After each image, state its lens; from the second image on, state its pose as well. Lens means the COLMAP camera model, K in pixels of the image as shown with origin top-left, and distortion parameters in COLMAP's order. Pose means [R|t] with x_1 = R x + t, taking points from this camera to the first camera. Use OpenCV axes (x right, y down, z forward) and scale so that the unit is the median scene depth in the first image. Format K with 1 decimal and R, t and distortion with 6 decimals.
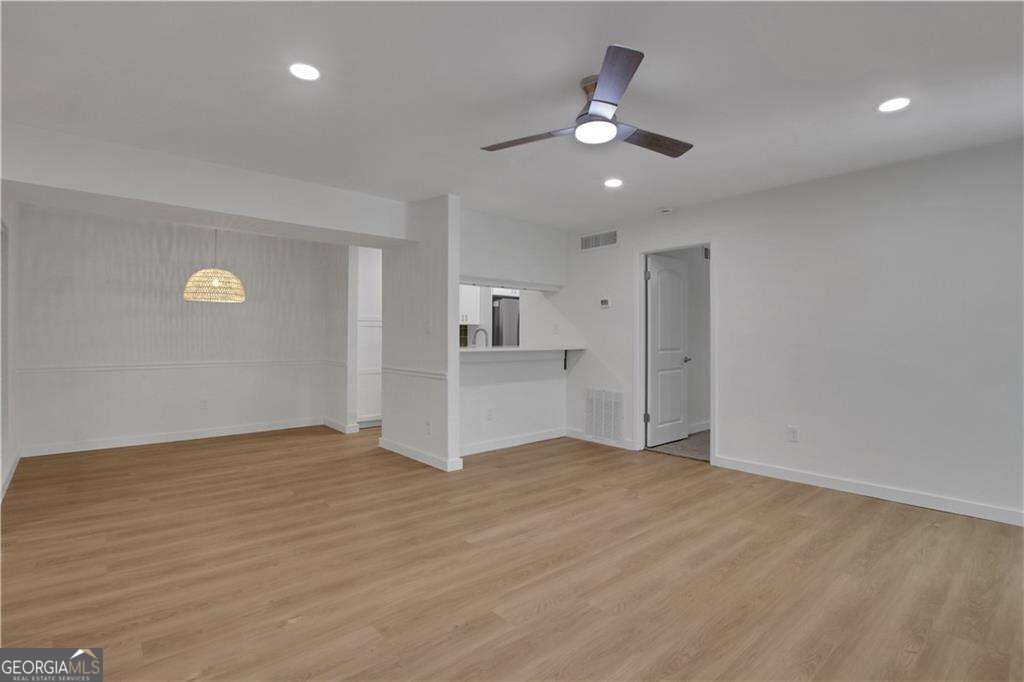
lens RADIAL K [[496.0, 0, 508.0], [0, 496.0, 335.9], [0, 0, 1]] dist [-0.025513, 0.000629]
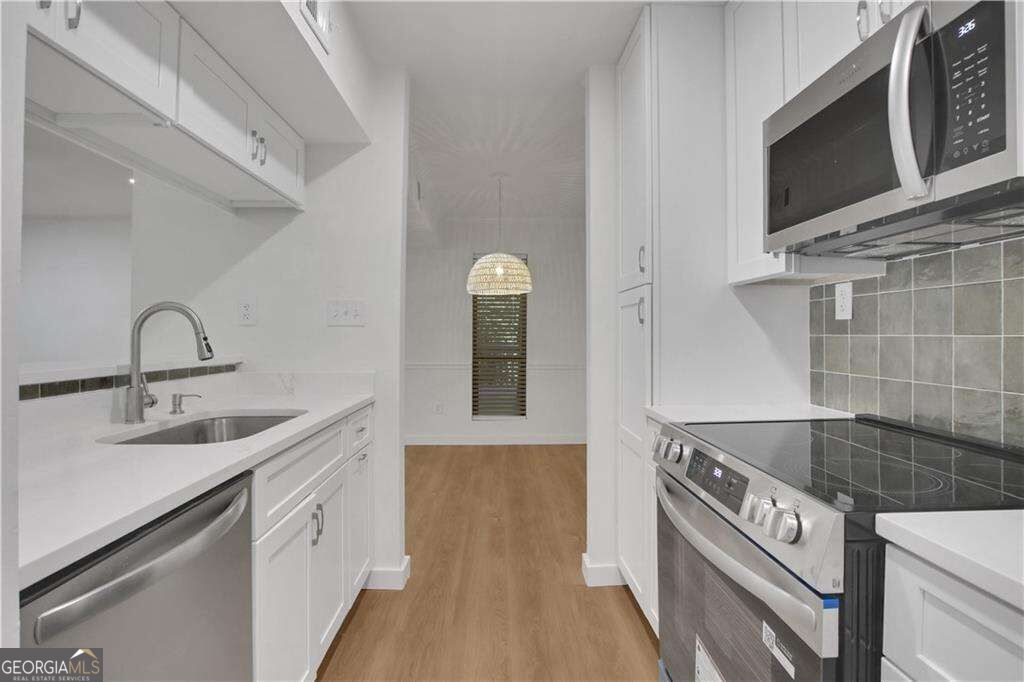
lens RADIAL K [[499.8, 0, 506.3], [0, 499.8, 337.4], [0, 0, 1]] dist [-0.023269, 0.000512]
pose [[-0.638963, -0.003936, -0.769227, 0.052485], [-0.003128, 0.999992, -0.002519, 0.005807], [0.769231, 0.000796, -0.638970, 2.044666]]
